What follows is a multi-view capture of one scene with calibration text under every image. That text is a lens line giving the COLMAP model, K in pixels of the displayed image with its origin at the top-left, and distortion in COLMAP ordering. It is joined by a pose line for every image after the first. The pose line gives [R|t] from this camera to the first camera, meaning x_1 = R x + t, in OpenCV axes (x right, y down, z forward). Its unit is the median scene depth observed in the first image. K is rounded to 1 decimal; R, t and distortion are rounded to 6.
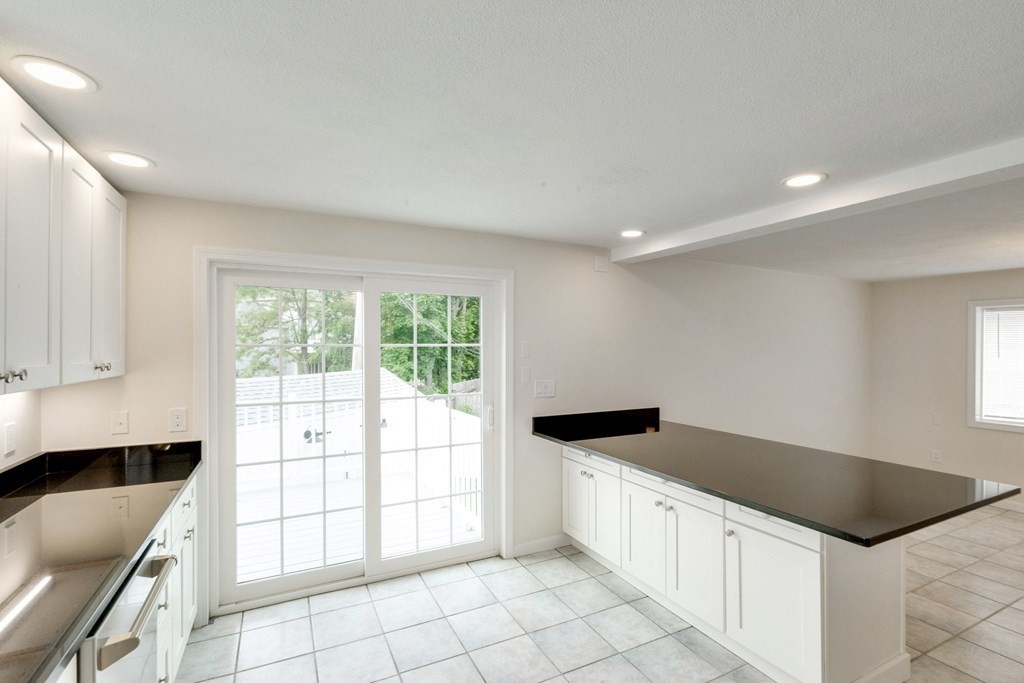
lens RADIAL K [[462.0, 0, 508.5], [0, 462.0, 345.5], [0, 0, 1]] dist [-0.003534, 0.000098]
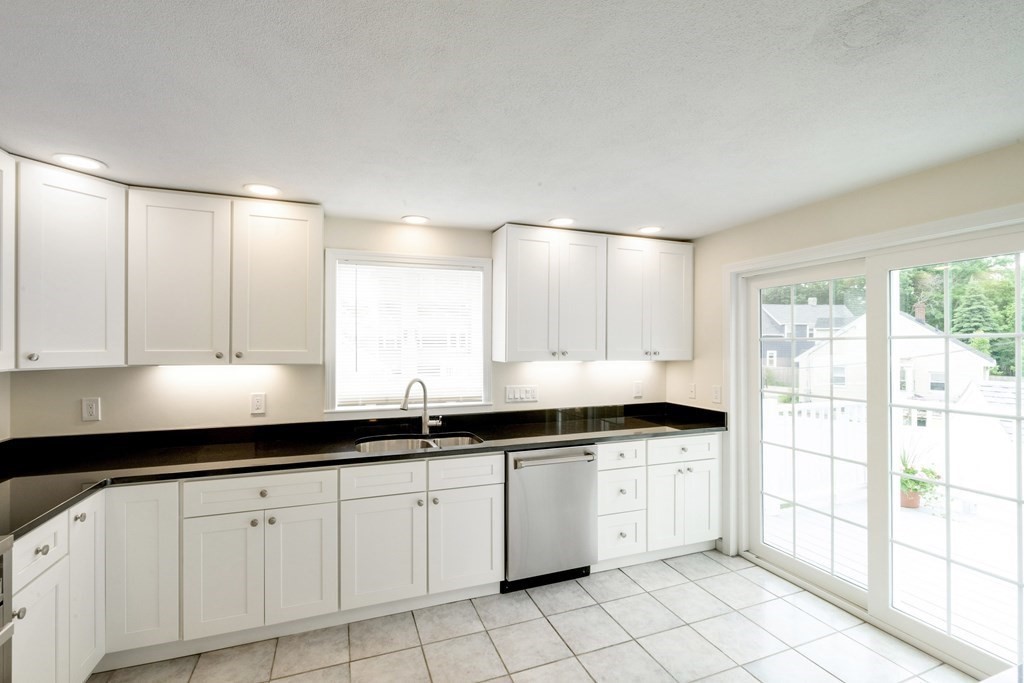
lens RADIAL K [[462.0, 0, 508.5], [0, 462.0, 345.5], [0, 0, 1]] dist [-0.003534, 0.000098]
pose [[-0.100362, -0.000038, -0.994951, 0.626812], [0.007195, 0.999974, -0.000764, 0.009833], [0.994925, -0.007235, -0.100359, 0.462348]]
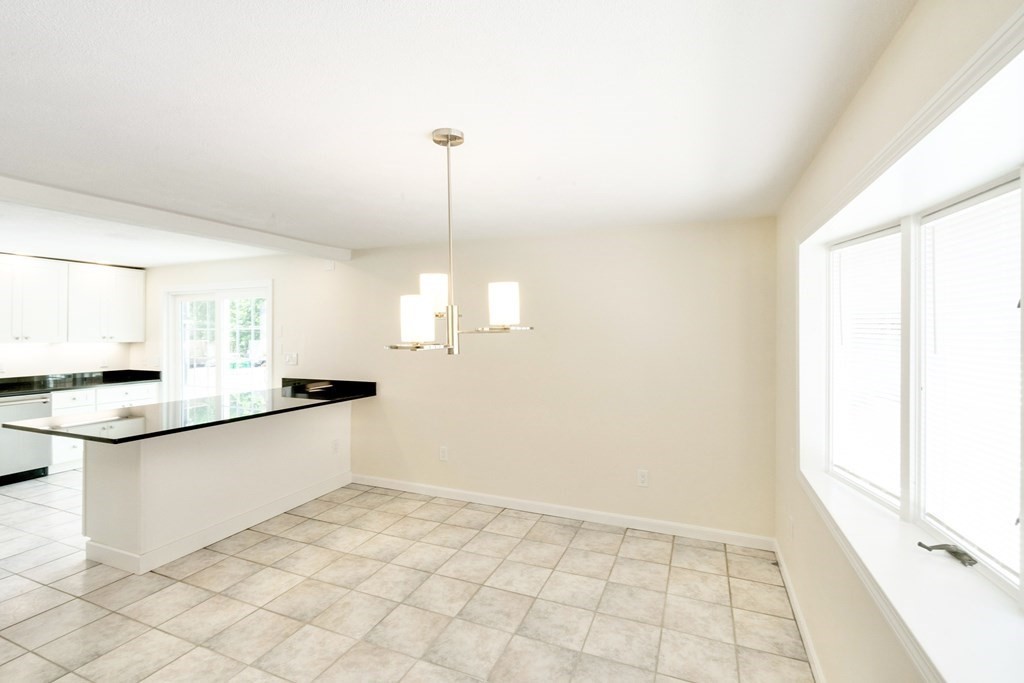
lens RADIAL K [[468.6, 0, 511.0], [0, 468.6, 334.0], [0, 0, 1]] dist [-0.007037, 0.000770]
pose [[0.653687, -0.000714, -0.756765, 1.986843], [0.008453, 0.999944, 0.006358, 0.018338], [0.756718, -0.010553, 0.653657, 0.716061]]
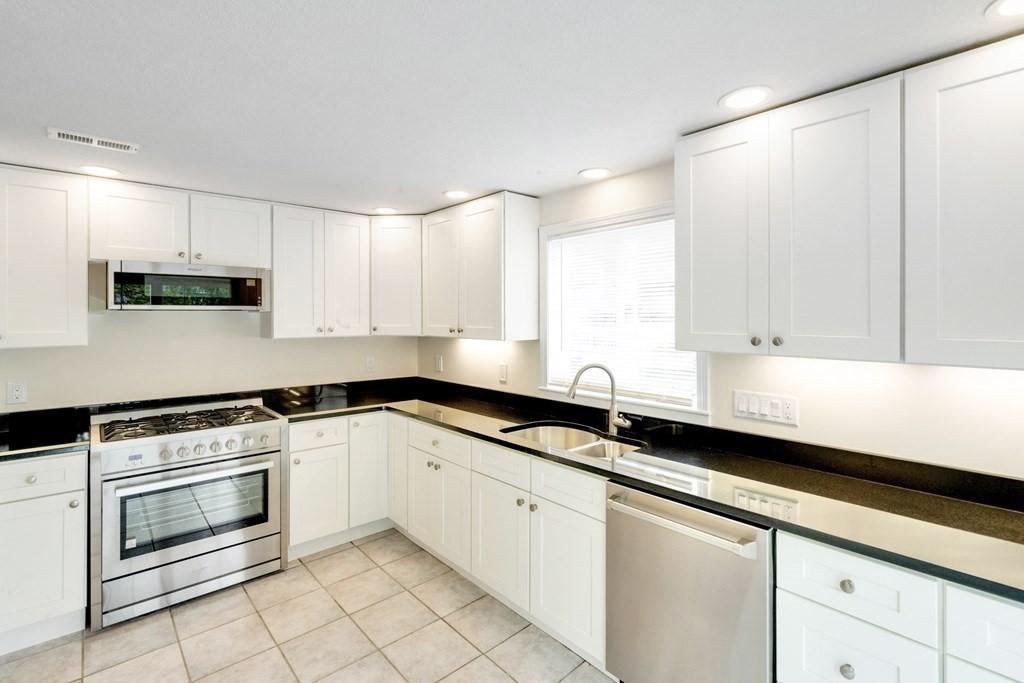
lens RADIAL K [[474.7, 0, 505.2], [0, 474.7, 314.5], [0, 0, 1]] dist [-0.003239, 0.000469]
pose [[-0.967554, 0.000213, -0.252662, -0.020443], [0.004034, 0.999885, -0.014603, 0.001895], [0.252630, -0.015148, -0.967444, 0.988389]]
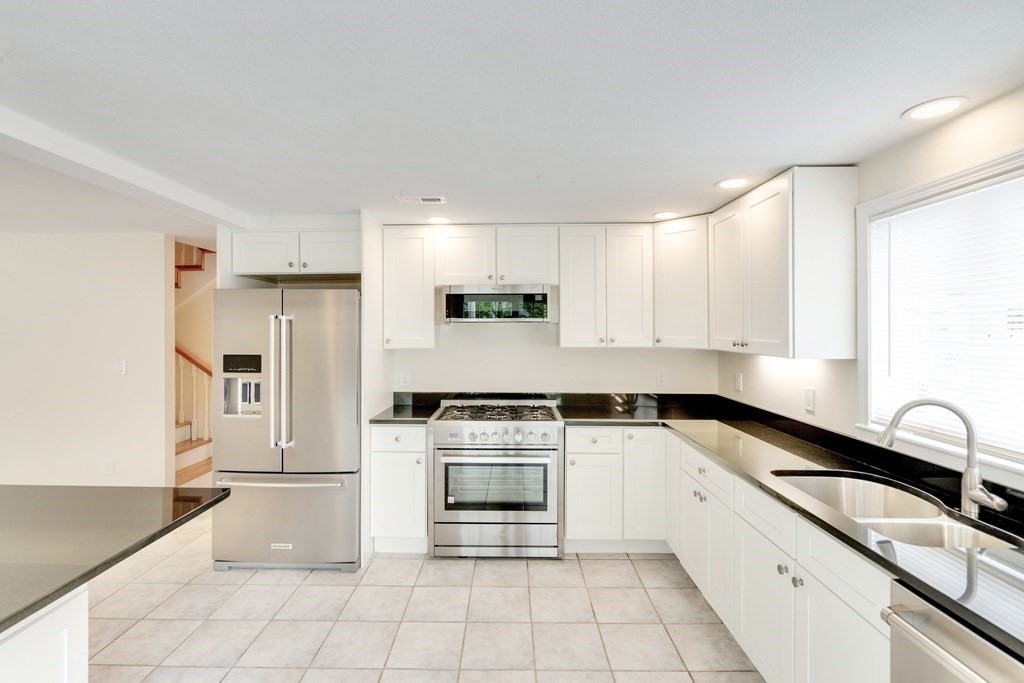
lens RADIAL K [[470.0, 0, 504.7], [0, 470.0, 325.9], [0, 0, 1]] dist [-0.008506, 0.000113]
pose [[-0.886305, 0.002573, 0.463095, -0.213991], [-0.004008, 0.999904, -0.013226, 0.001163], [-0.463085, -0.013579, -0.886210, 0.920540]]
